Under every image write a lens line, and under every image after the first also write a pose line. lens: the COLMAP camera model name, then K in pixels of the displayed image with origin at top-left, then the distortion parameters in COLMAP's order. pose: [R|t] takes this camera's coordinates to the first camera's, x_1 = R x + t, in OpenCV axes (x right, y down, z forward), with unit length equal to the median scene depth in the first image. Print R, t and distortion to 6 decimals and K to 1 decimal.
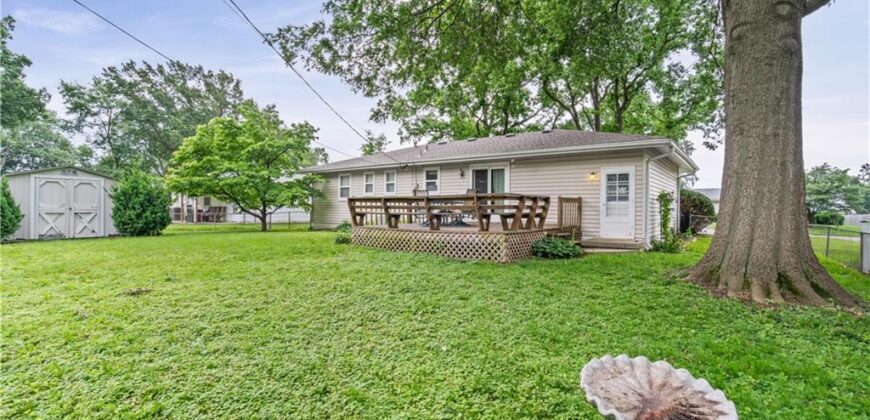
lens RADIAL K [[399.1, 0, 434.4], [0, 399.1, 216.2], [0, 0, 1]] dist [-0.004418, 0.000252]
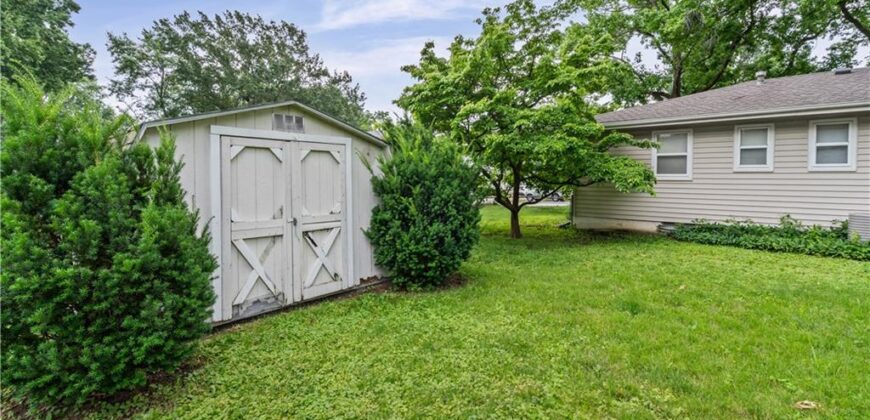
lens RADIAL K [[407.7, 0, 432.2], [0, 407.7, 188.1], [0, 0, 1]] dist [-0.002238, -0.000102]
pose [[0.998369, -0.006214, -0.056754, -0.523960], [0.006610, 0.999955, 0.006794, -0.034728], [0.056709, -0.007158, 0.998365, 0.433125]]
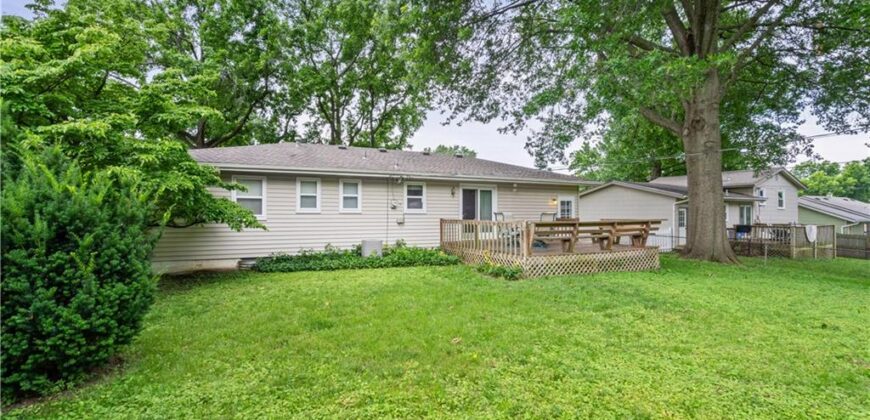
lens RADIAL K [[399.1, 0, 434.4], [0, 399.1, 216.2], [0, 0, 1]] dist [-0.004418, 0.000252]
pose [[0.458051, -0.011412, 0.888852, -0.643667], [0.023148, 0.999732, 0.000906, -0.039619], [-0.888624, 0.020160, 0.458193, 0.473739]]
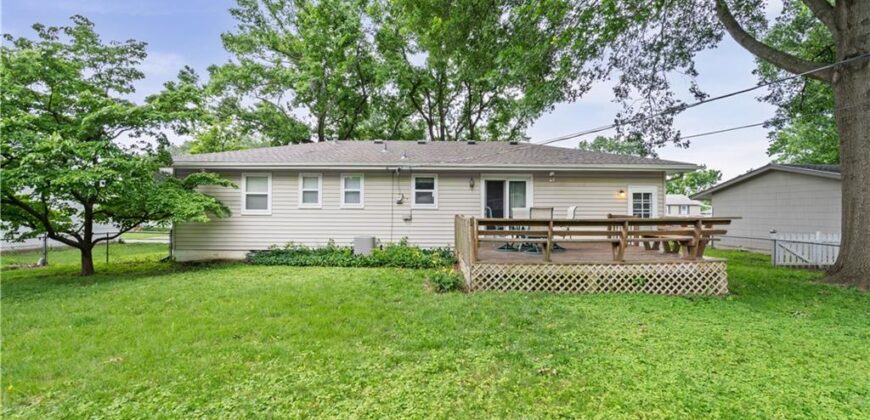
lens RADIAL K [[399.1, 0, 434.4], [0, 399.1, 216.2], [0, 0, 1]] dist [-0.004418, 0.000252]
pose [[0.784975, -0.010340, 0.619441, -0.402472], [0.016184, 0.999862, -0.003818, -0.030101], [-0.619316, 0.013022, 0.785034, 0.313698]]
